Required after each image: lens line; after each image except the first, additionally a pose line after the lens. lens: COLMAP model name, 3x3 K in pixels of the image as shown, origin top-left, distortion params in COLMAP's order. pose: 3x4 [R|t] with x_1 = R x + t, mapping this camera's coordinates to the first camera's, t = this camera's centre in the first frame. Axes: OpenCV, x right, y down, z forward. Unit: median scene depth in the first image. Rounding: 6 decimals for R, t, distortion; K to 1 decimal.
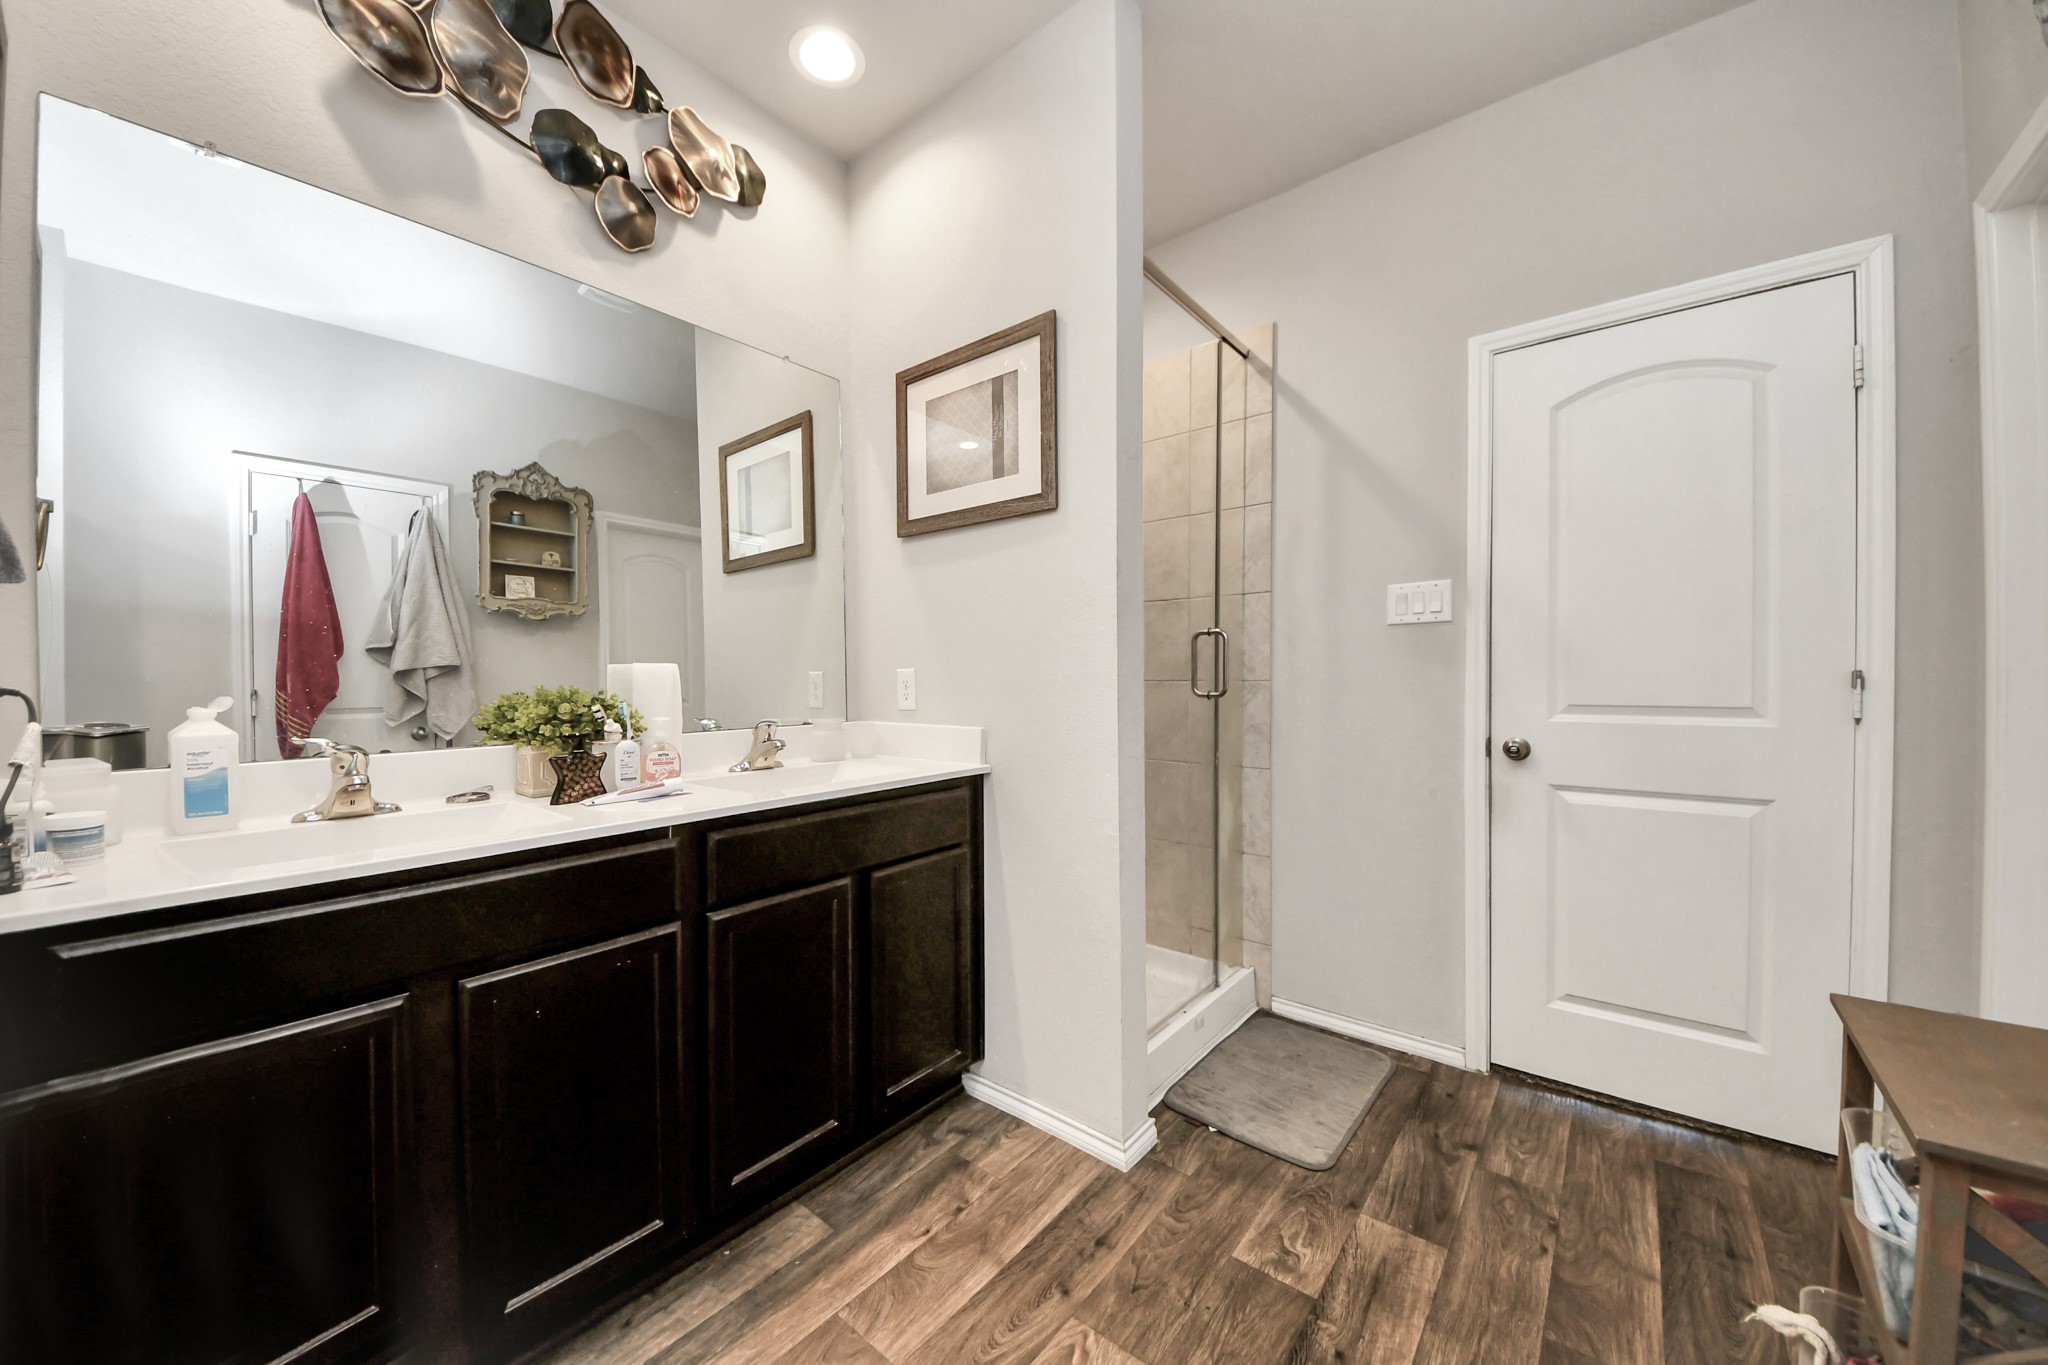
lens RADIAL K [[731.0, 0, 1020.9], [0, 731.0, 677.8], [0, 0, 1]] dist [0.011089, -0.008540]
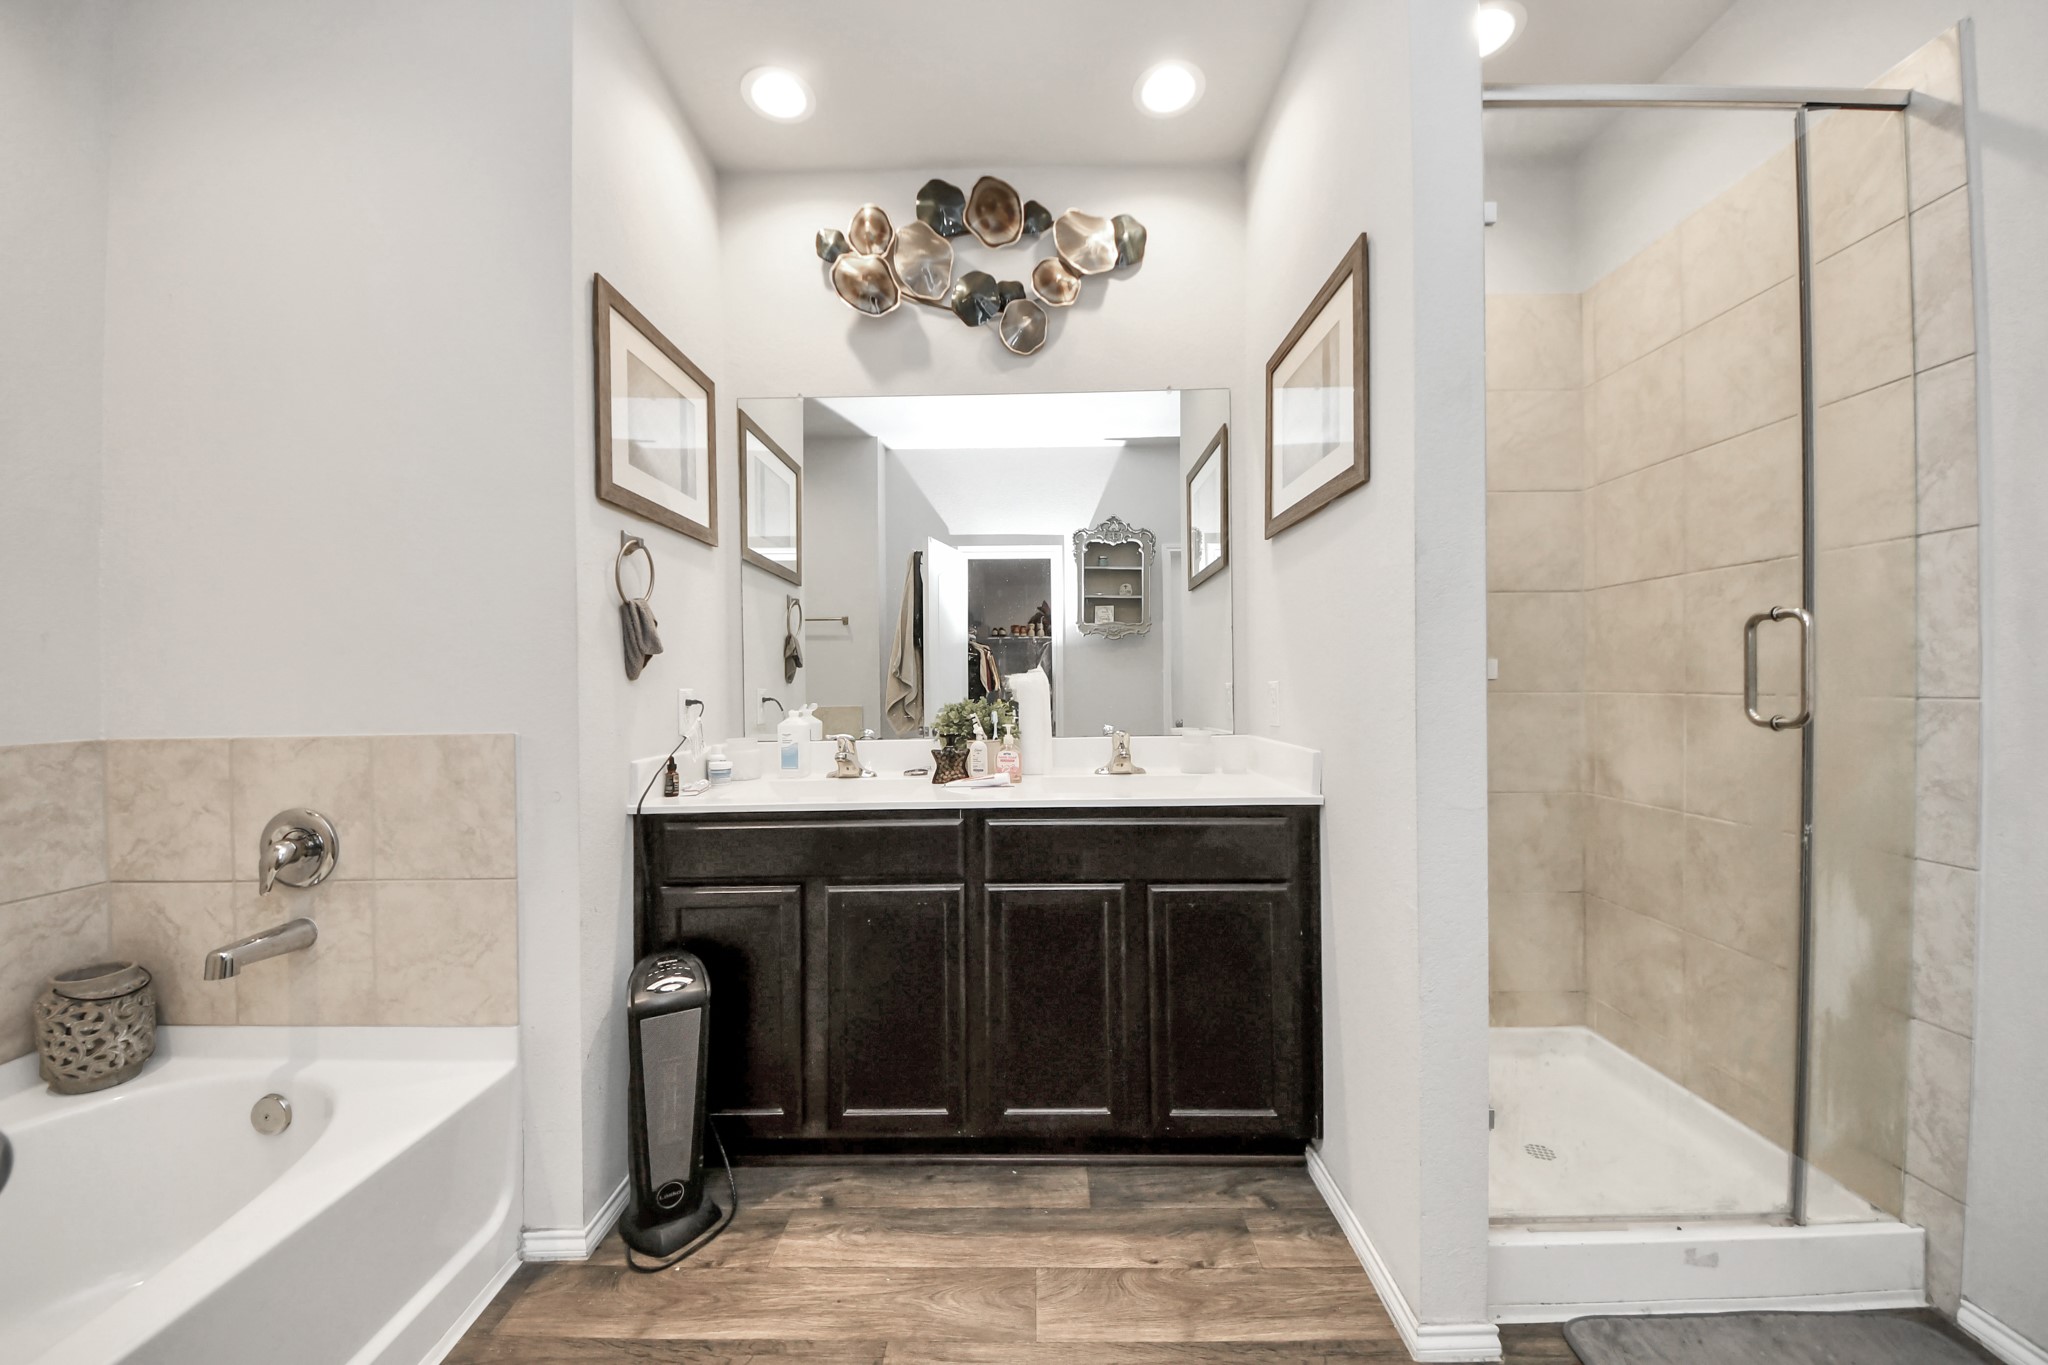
lens RADIAL K [[731.0, 0, 1028.5], [0, 731.0, 677.7], [0, 0, 1]] dist [0.011089, -0.008540]
pose [[0.623453, -0.008615, -0.781813, 0.428878], [0.005541, 0.999963, -0.006600, -0.013838], [0.781841, -0.000217, 0.623478, 0.206969]]
